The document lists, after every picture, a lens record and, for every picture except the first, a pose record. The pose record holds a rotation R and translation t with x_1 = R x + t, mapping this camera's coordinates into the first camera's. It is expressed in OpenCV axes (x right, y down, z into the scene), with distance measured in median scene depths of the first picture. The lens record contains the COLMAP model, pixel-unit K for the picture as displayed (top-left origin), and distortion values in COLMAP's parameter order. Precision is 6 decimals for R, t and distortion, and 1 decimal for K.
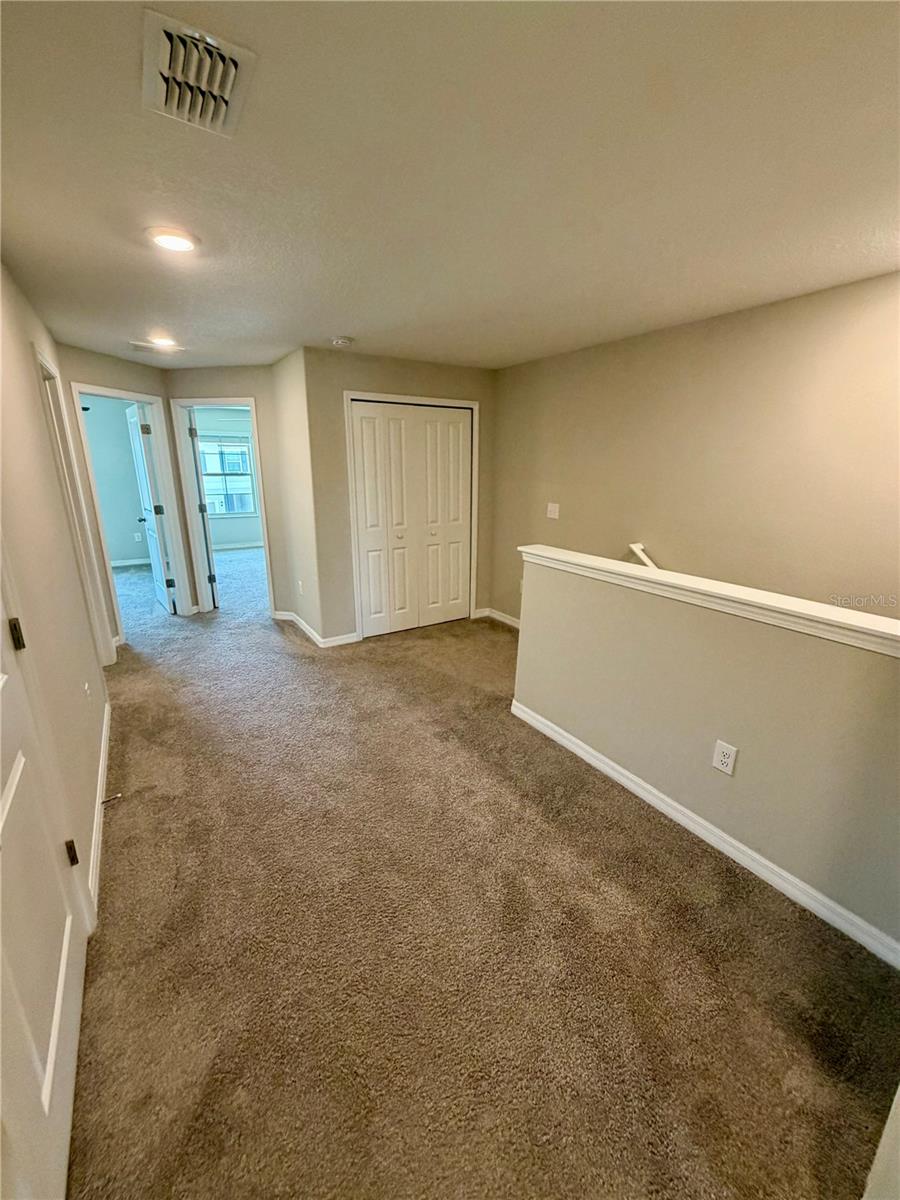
lens RADIAL K [[476.2, 0, 447.0], [0, 476.2, 595.3], [0, 0, 1]] dist [-0.003231, 0.001010]
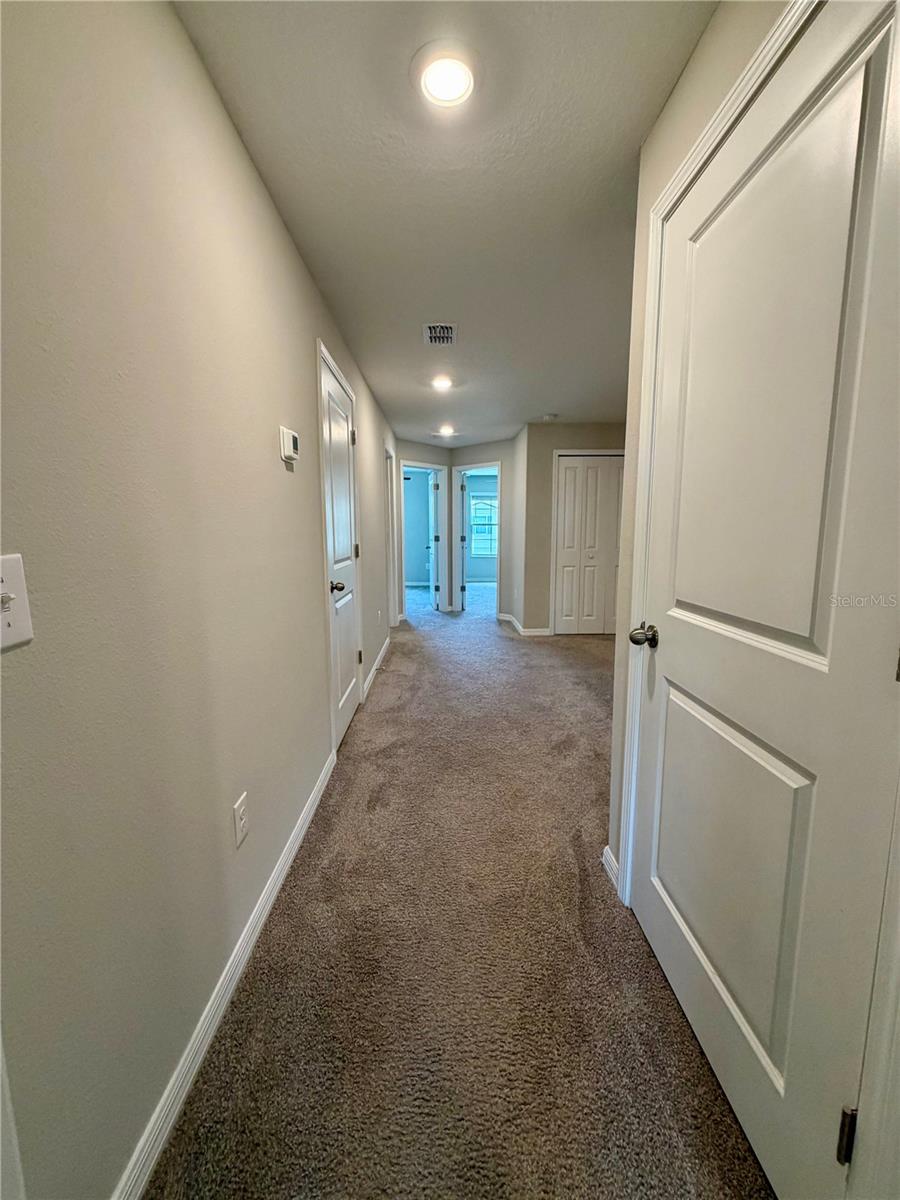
lens RADIAL K [[476.2, 0, 453.1], [0, 476.2, 597.6], [0, 0, 1]] dist [-0.003231, 0.001010]
pose [[0.854205, 0.067105, -0.515588, 0.277955], [-0.132918, 0.986869, -0.091771, 0.166784], [0.502659, 0.146922, 0.851908, -0.280488]]
